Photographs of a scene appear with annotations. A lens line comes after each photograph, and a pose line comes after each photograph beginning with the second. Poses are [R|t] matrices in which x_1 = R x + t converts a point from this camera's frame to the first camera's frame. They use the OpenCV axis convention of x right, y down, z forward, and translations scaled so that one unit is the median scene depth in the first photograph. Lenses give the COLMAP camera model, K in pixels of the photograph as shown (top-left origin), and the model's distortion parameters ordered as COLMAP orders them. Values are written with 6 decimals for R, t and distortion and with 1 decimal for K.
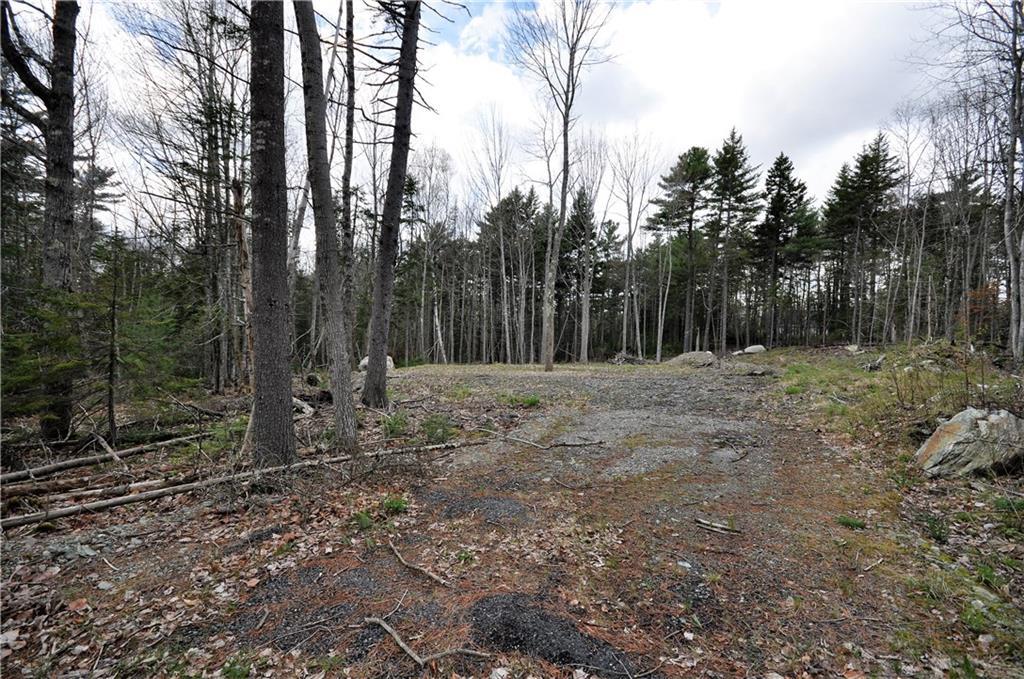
lens RADIAL K [[443.5, 0, 507.4], [0, 443.5, 345.9], [0, 0, 1]] dist [-0.006929, -0.003995]
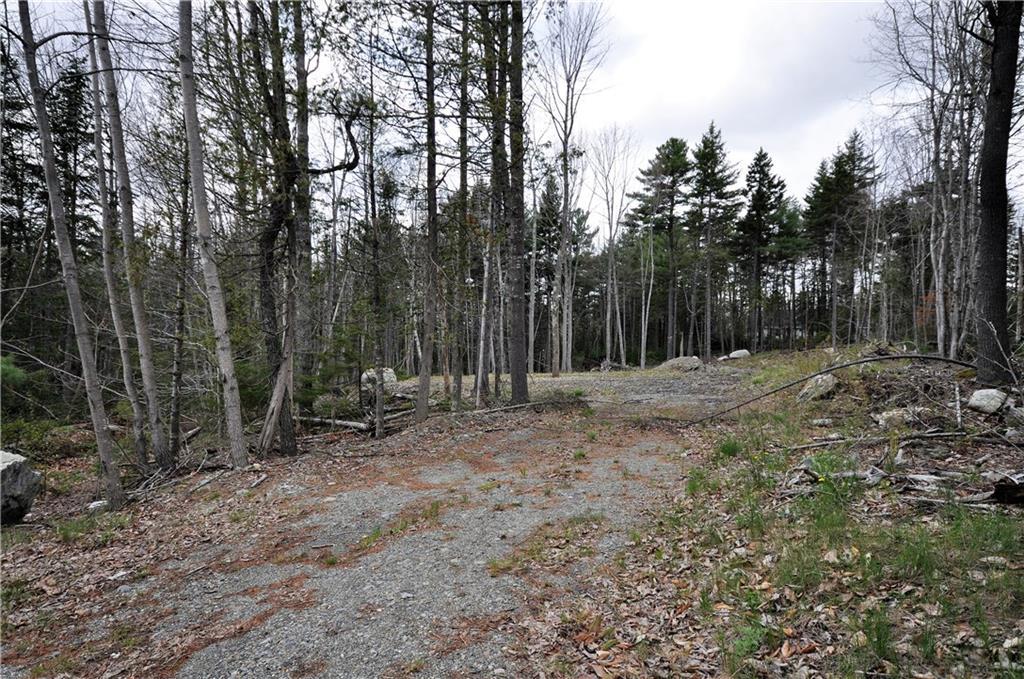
lens RADIAL K [[588.5, 0, 511.9], [0, 588.5, 346.9], [0, 0, 1]] dist [0.002223, 0.013509]
pose [[0.990982, -0.021714, 0.132224, -0.089828], [0.024194, 0.999560, -0.017175, 0.002047], [-0.131793, 0.020220, 0.991071, -0.183036]]
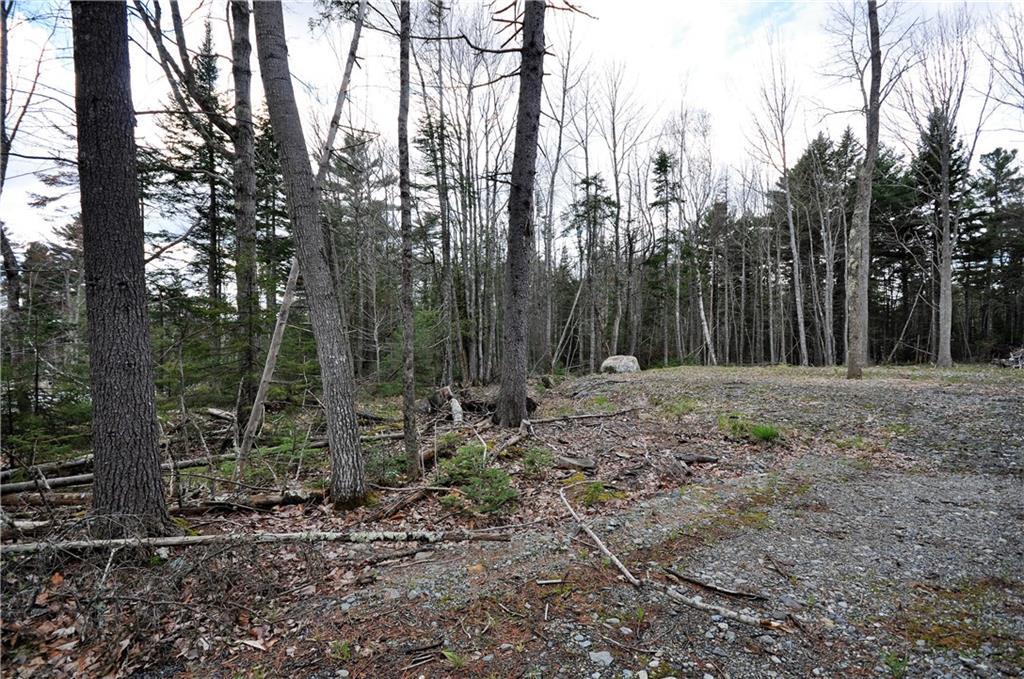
lens RADIAL K [[443.5, 0, 513.2], [0, 443.5, 340.8], [0, 0, 1]] dist [-0.006929, -0.003995]
pose [[0.809716, -0.026164, -0.586238, 0.030697], [0.020130, 0.999656, -0.016812, 0.001053], [0.586476, 0.001812, 0.809964, 0.075911]]
